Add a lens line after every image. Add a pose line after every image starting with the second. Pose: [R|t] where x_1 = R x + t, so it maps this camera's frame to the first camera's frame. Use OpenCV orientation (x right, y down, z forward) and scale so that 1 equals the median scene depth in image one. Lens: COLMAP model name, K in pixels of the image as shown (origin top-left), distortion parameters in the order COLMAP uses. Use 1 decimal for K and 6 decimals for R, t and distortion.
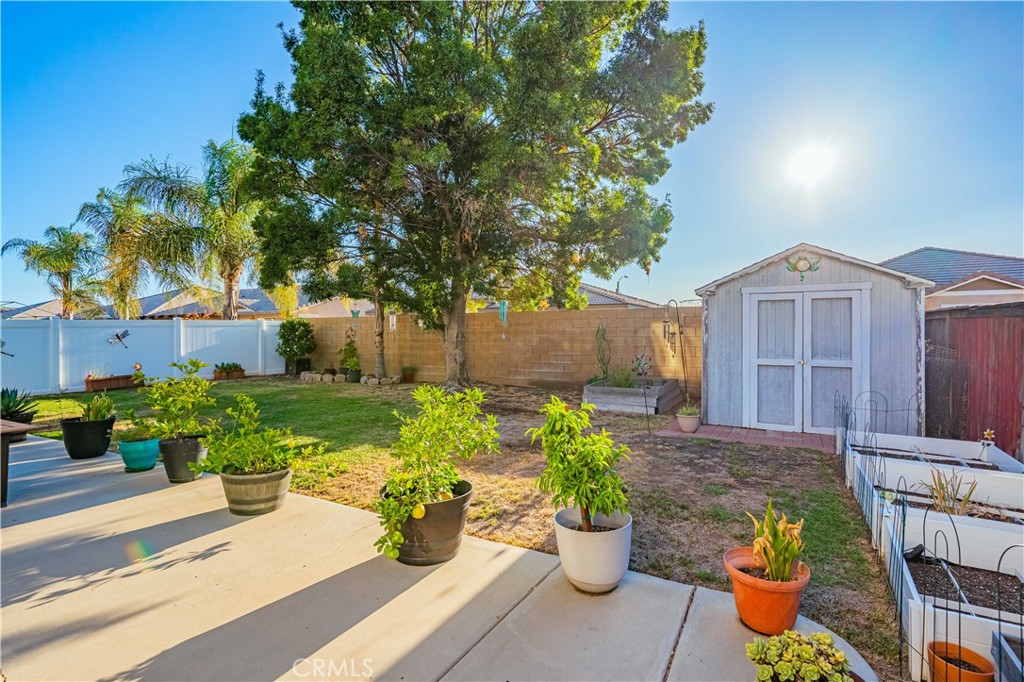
lens RADIAL K [[484.8, 0, 512.0], [0, 484.8, 341.0], [0, 0, 1]] dist [0.000388, -0.000048]
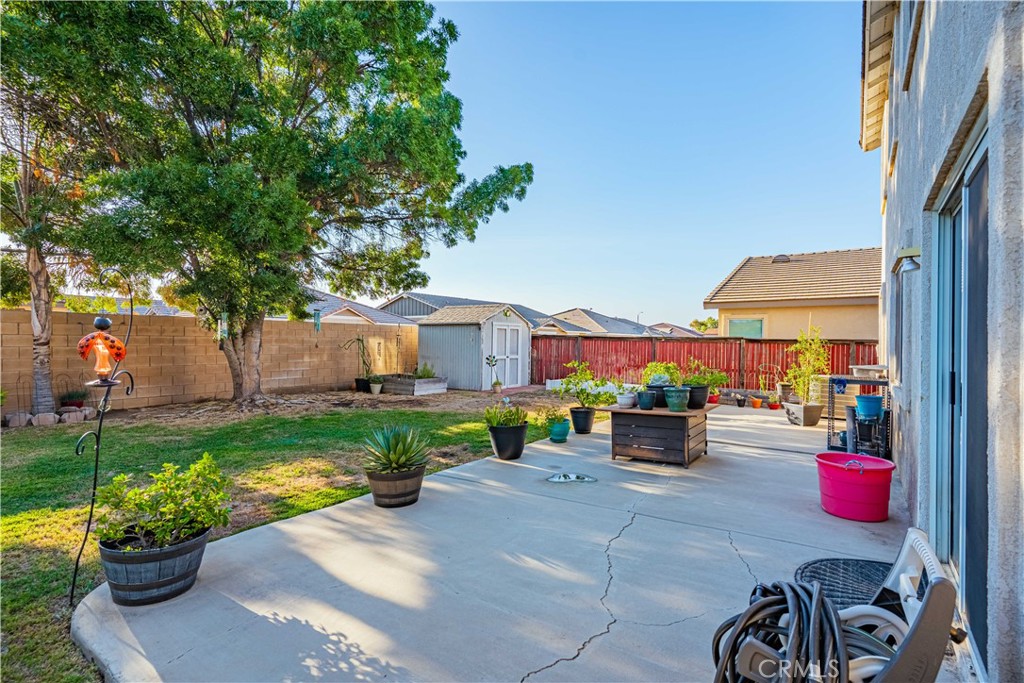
lens RADIAL K [[484.8, 0, 512.0], [0, 484.8, 341.5], [0, 0, 1]] dist [0.000388, -0.000048]
pose [[0.103909, 0.011394, 0.994522, -1.579434], [0.009112, 0.999882, -0.012407, 0.000022], [-0.994545, 0.010351, 0.103793, 0.719383]]
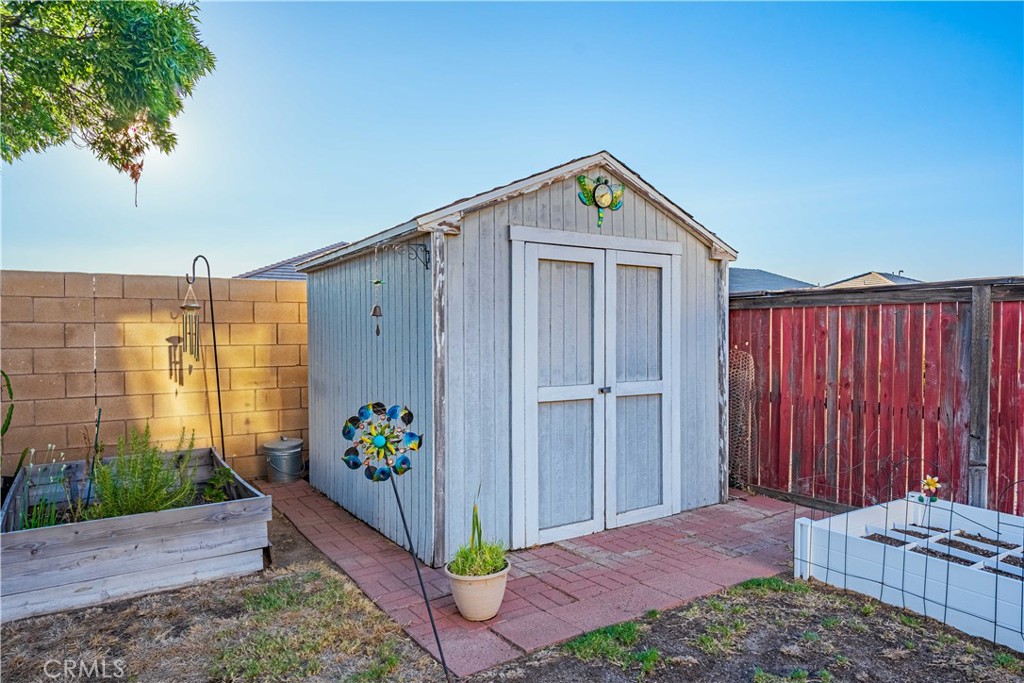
lens RADIAL K [[643.9, 0, 512.0], [0, 643.9, 341.5], [0, 0, 1]] dist [0.002048, 0.001467]
pose [[0.469903, -0.005694, 0.882699, -0.029273], [0.023590, 0.999703, -0.006110, -0.003836], [-0.882403, 0.023694, 0.469898, 0.742807]]
